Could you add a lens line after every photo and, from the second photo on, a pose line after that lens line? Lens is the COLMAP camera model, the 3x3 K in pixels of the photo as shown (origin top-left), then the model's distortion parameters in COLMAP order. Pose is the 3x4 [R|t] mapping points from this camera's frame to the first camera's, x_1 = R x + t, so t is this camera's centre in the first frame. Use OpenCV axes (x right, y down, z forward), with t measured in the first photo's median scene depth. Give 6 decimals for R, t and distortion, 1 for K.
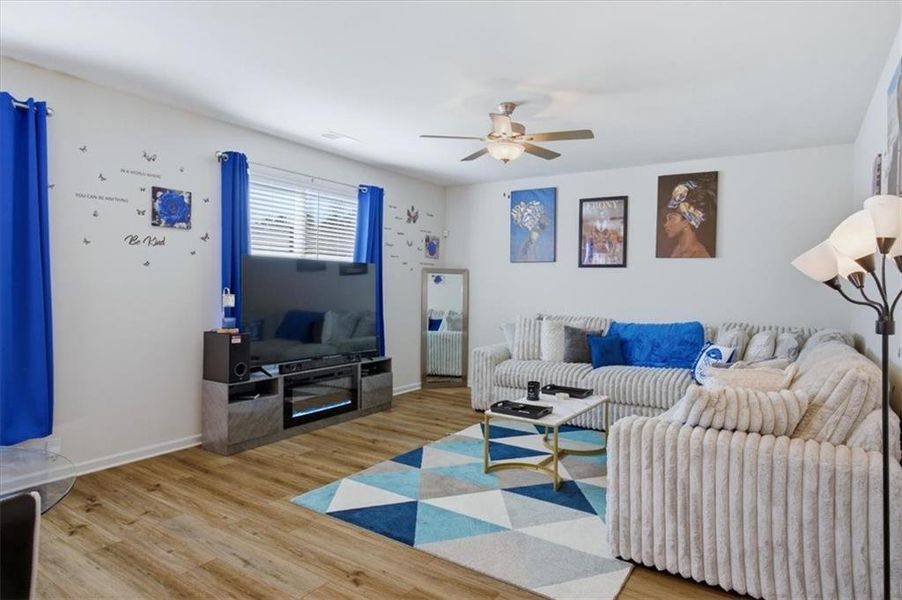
lens RADIAL K [[524.3, 0, 451.0], [0, 524.3, 300.0], [0, 0, 1]] dist [-0.005382, -0.000557]
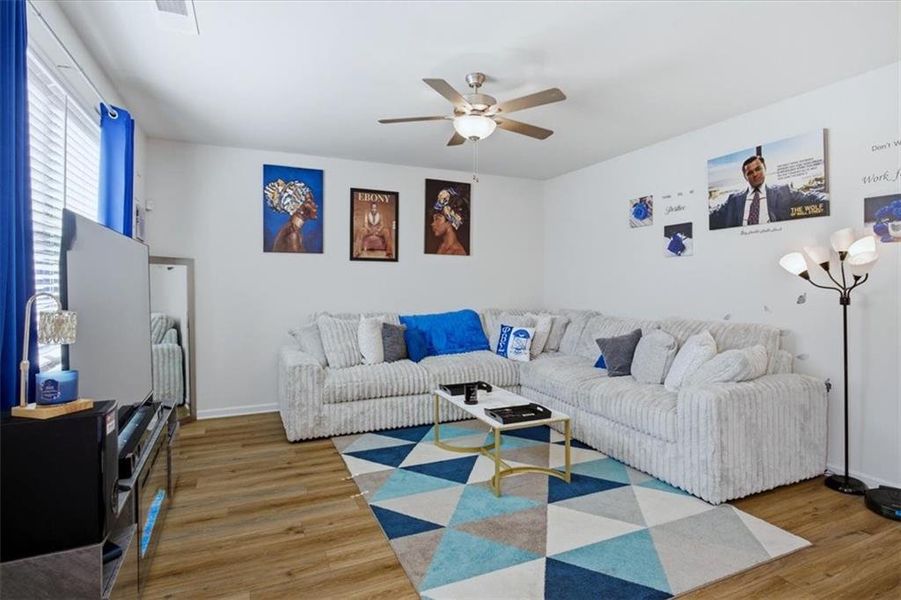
lens RADIAL K [[478.6, 0, 454.9], [0, 478.6, 291.3], [0, 0, 1]] dist [-0.005419, -0.000562]
pose [[0.522039, -0.029577, 0.852409, -0.448038], [0.031371, 0.999388, 0.015464, -0.016747], [-0.852345, 0.018668, 0.522647, 0.453279]]
